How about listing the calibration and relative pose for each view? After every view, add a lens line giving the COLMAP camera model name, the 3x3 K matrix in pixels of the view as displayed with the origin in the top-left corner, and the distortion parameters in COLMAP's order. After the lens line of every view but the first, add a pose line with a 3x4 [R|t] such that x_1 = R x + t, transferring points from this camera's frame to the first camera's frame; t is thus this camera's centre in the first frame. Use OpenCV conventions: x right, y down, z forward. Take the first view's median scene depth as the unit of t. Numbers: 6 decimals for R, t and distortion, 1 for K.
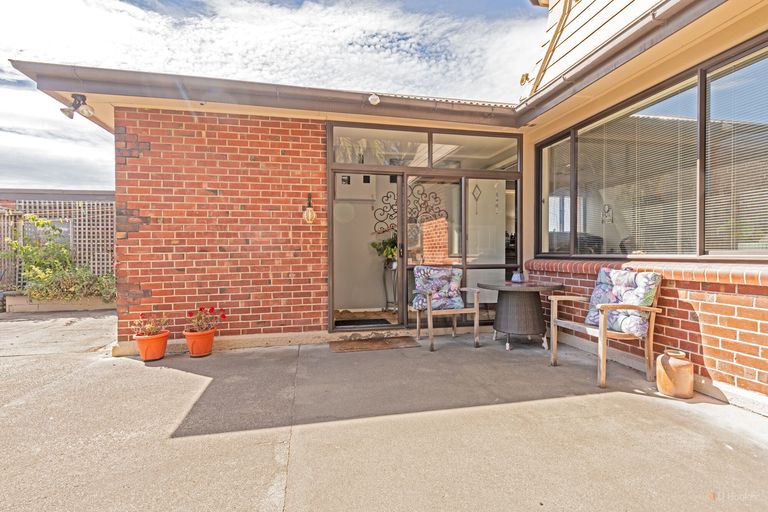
lens RADIAL K [[356.3, 0, 411.8], [0, 356.3, 256.3], [0, 0, 1]] dist [-0.021462, 0.001804]
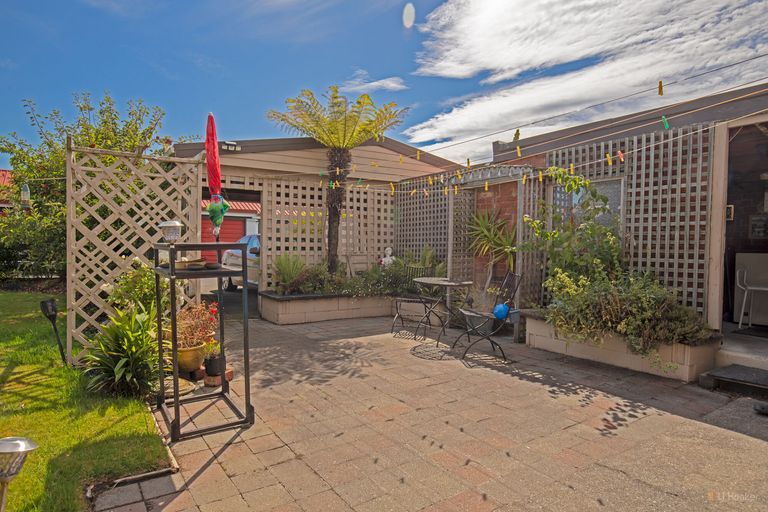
lens RADIAL K [[479.0, 0, 395.8], [0, 479.0, 253.8], [0, 0, 1]] dist [0.015220, 0.002442]
pose [[0.364305, 0.030290, -0.930787, -0.456895], [-0.024782, 0.999432, 0.022824, -0.004048], [0.930950, 0.014752, 0.364848, 0.455256]]
